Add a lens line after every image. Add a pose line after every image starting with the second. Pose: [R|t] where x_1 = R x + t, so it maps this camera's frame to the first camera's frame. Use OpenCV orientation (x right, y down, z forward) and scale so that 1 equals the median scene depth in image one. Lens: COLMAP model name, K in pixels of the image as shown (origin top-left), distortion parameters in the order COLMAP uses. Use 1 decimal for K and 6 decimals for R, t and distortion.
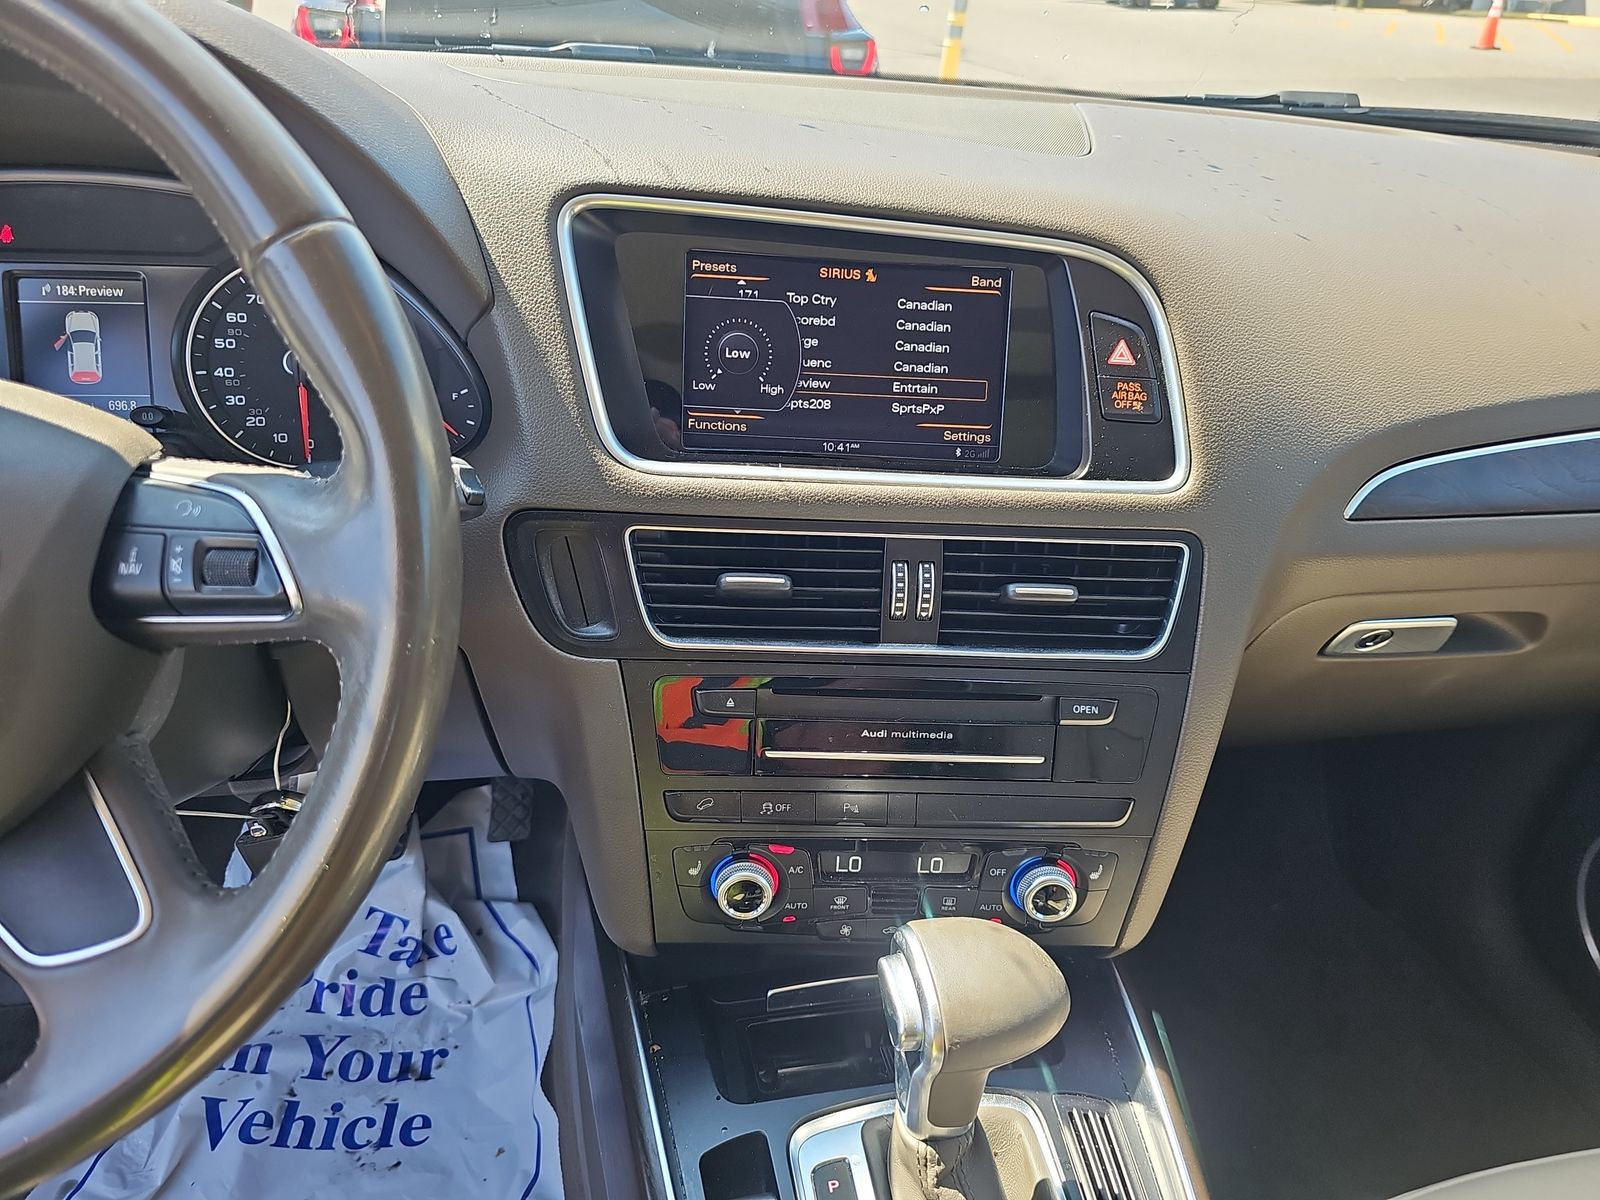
lens RADIAL K [[1099.5, 0, 800.0], [0, 1099.5, 600.0], [0, 0, 1]] dist [0.128416, -0.142467]
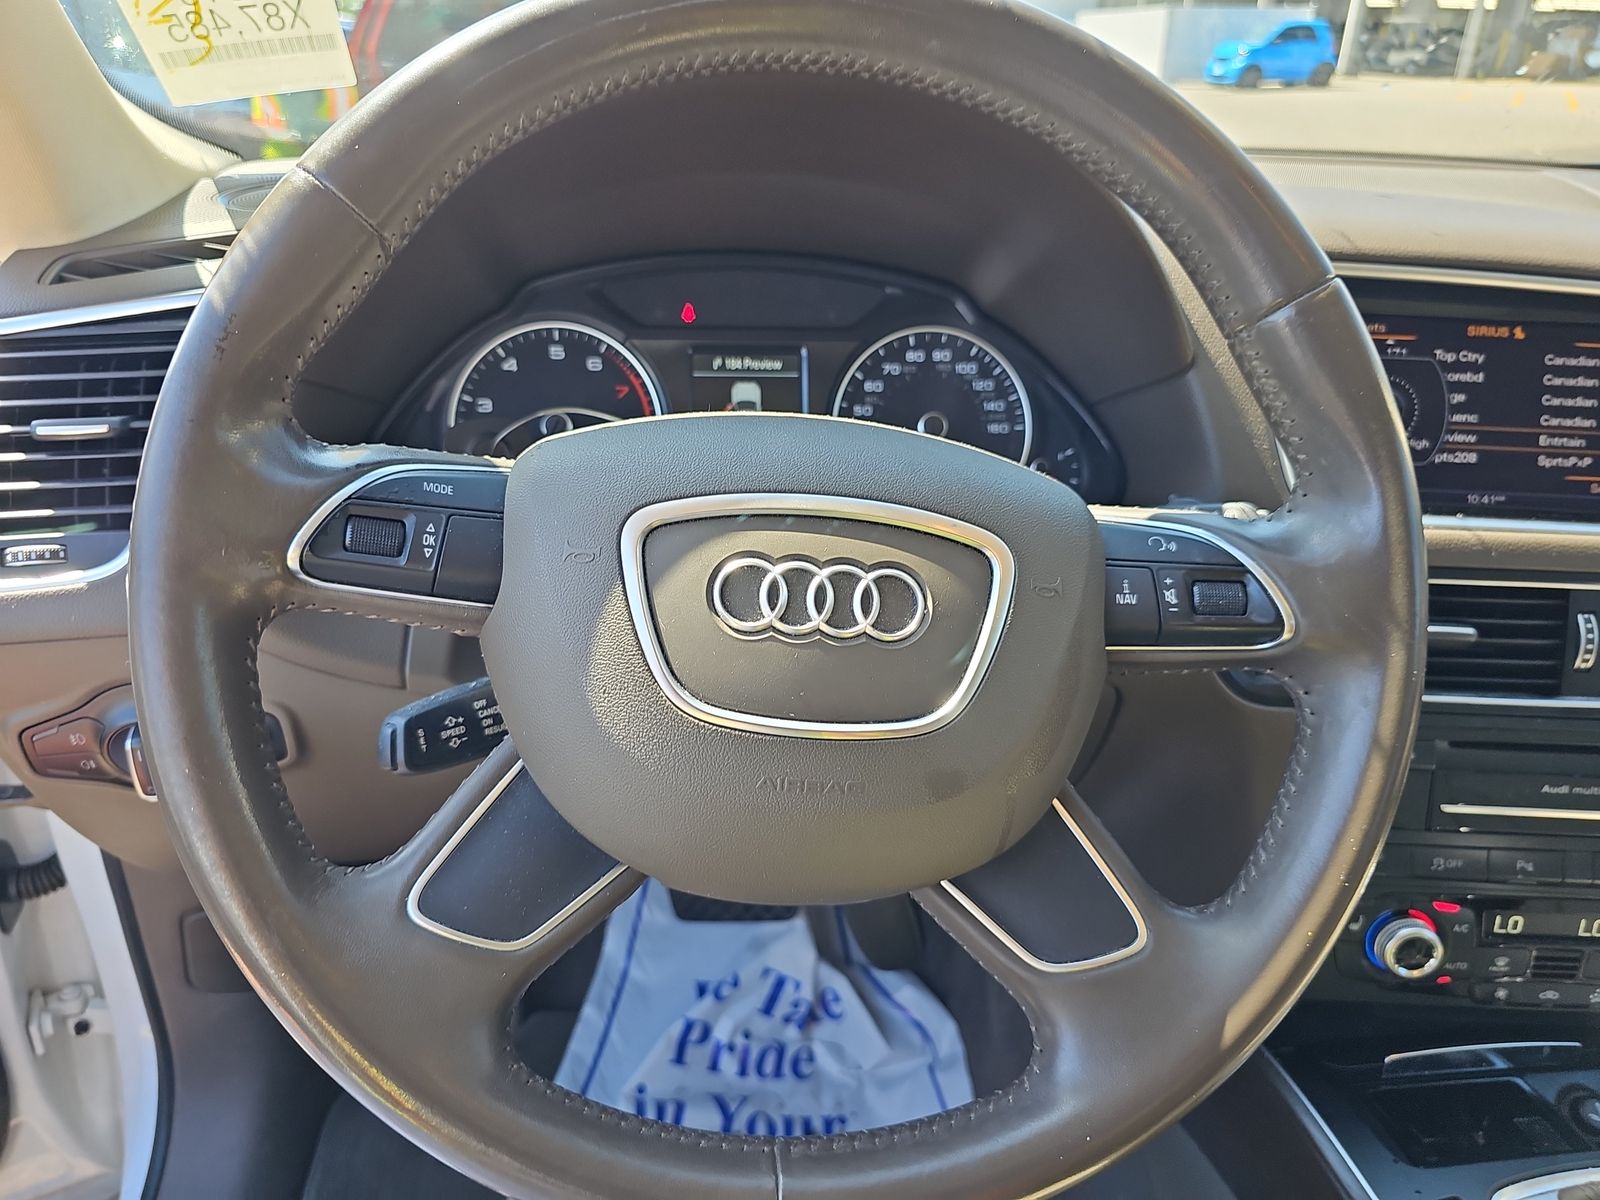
lens RADIAL K [[1119.2, 0, 800.0], [0, 1119.2, 600.0], [0, 0, 1]] dist [0.025365, -0.002872]
pose [[0.997543, 0.003718, -0.069952, -0.511392], [-0.009077, 0.997032, -0.076457, 0.035782], [0.069460, 0.076905, 0.994616, -0.054754]]
